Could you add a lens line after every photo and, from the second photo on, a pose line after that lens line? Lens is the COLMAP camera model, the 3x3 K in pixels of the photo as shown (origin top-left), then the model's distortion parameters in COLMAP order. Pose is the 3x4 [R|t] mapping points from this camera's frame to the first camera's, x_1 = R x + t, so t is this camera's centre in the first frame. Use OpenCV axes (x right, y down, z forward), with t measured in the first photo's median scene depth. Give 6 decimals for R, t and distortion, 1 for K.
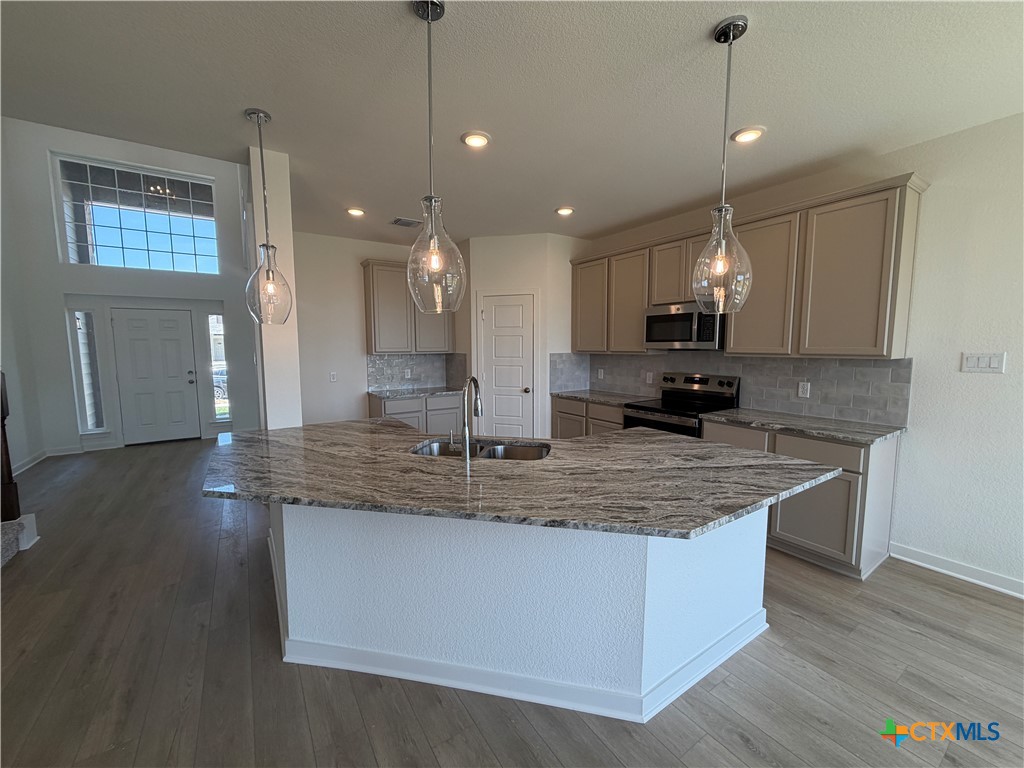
lens RADIAL K [[409.3, 0, 512.4], [0, 409.3, 387.4], [0, 0, 1]] dist [-0.000454, 0.000220]
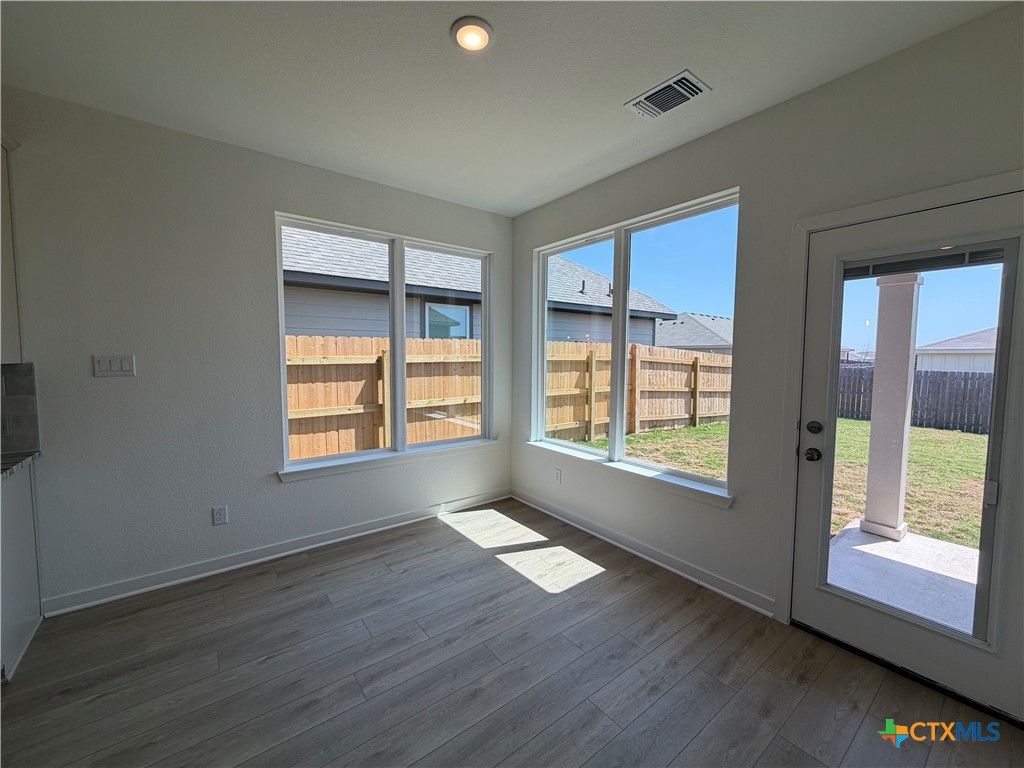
lens RADIAL K [[409.3, 0, 510.6], [0, 409.3, 381.3], [0, 0, 1]] dist [-0.000454, 0.000220]
pose [[-0.065022, -0.058326, 0.996178, 0.118106], [0.095158, 0.993379, 0.064373, 0.001350], [-0.993336, 0.098980, -0.059041, 0.123016]]
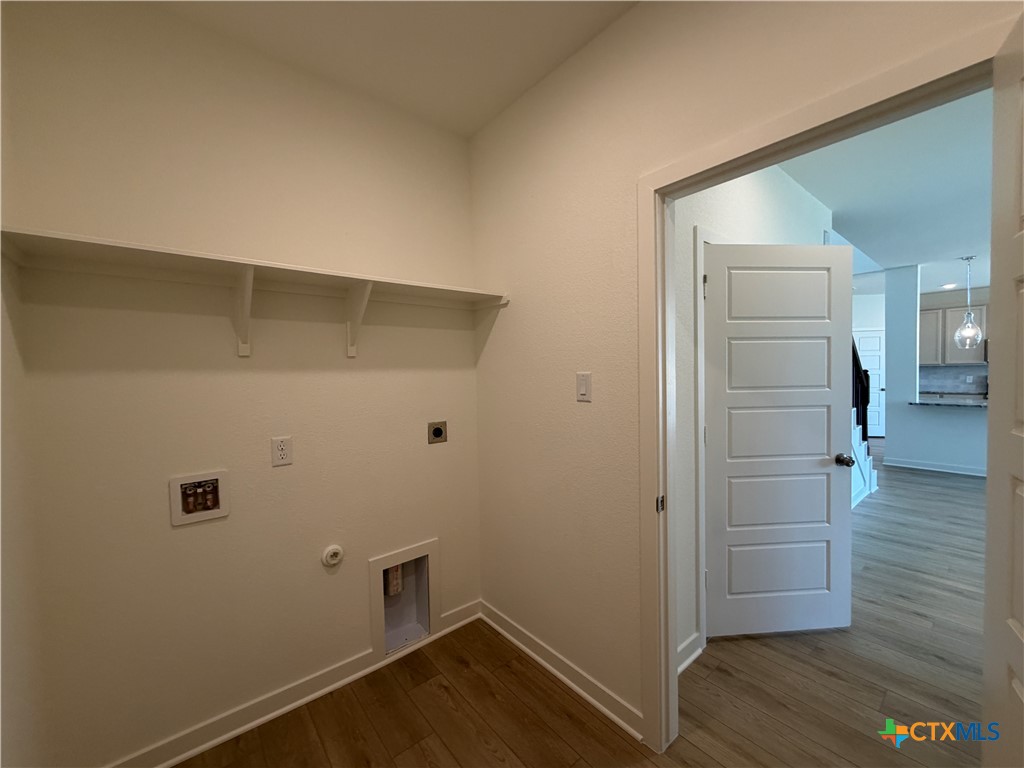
lens RADIAL K [[409.3, 0, 505.7], [0, 409.3, 382.8], [0, 0, 1]] dist [-0.000454, 0.000220]
pose [[0.995186, -0.016673, 0.096571, -2.656202], [0.023848, 0.997001, -0.073623, 0.108435], [-0.095054, 0.075571, 0.992599, -0.763428]]
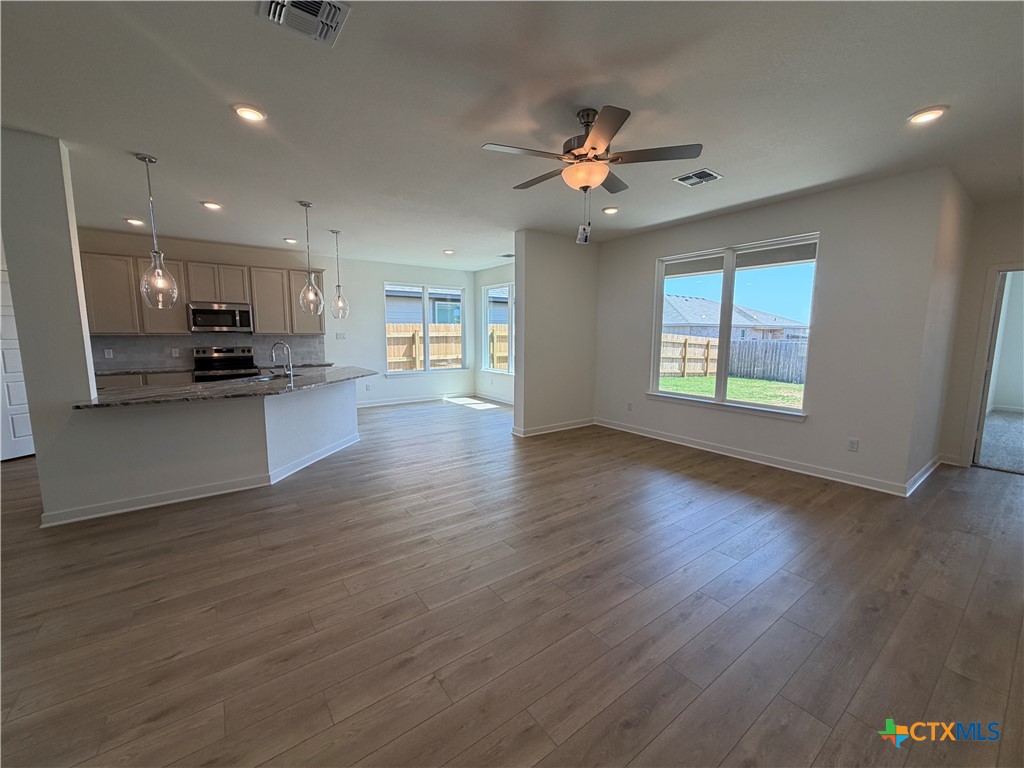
lens RADIAL K [[409.3, 0, 508.8], [0, 409.3, 386.6], [0, 0, 1]] dist [-0.000454, 0.000220]
pose [[-0.044248, -0.124213, 0.991269, -1.660796], [0.098956, 0.986816, 0.128072, 0.038041], [-0.994108, 0.103759, -0.031373, -0.088440]]
